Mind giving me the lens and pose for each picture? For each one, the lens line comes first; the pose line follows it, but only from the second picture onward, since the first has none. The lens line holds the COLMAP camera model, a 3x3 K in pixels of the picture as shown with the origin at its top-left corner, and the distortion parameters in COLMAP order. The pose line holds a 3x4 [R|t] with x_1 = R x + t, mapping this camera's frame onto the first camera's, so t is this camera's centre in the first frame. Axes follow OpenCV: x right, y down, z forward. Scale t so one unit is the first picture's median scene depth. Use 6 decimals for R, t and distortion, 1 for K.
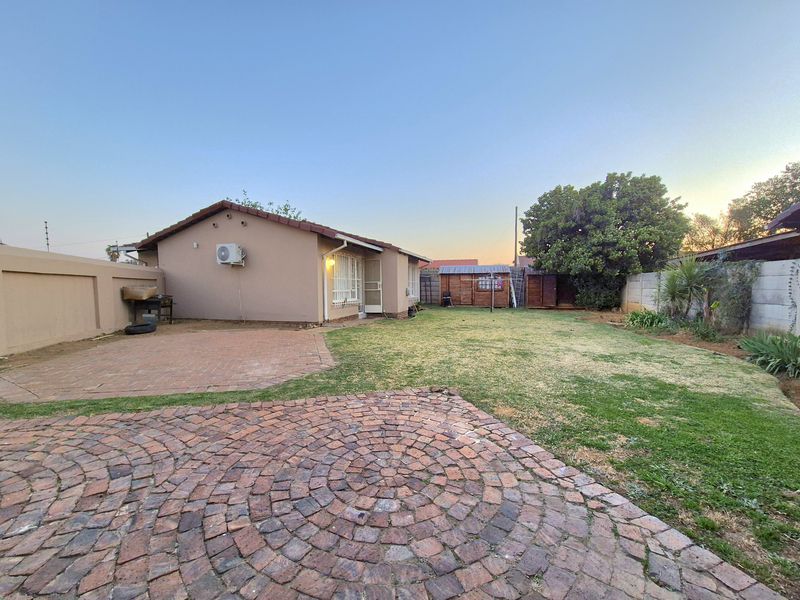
lens RADIAL K [[325.9, 0, 400.6], [0, 325.9, 300.0], [0, 0, 1]] dist [0.002072, -0.000451]
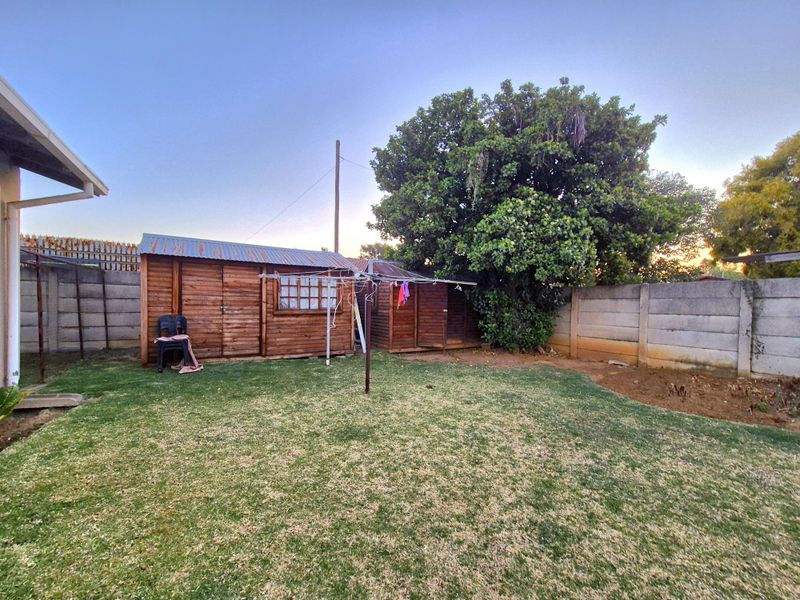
lens RADIAL K [[325.9, 0, 402.5], [0, 325.9, 301.8], [0, 0, 1]] dist [0.002072, -0.000451]
pose [[0.729150, 0.015833, 0.684170, 0.093351], [0.003289, 0.999640, -0.026640, -0.031999], [-0.684346, 0.021675, 0.728835, 0.653114]]
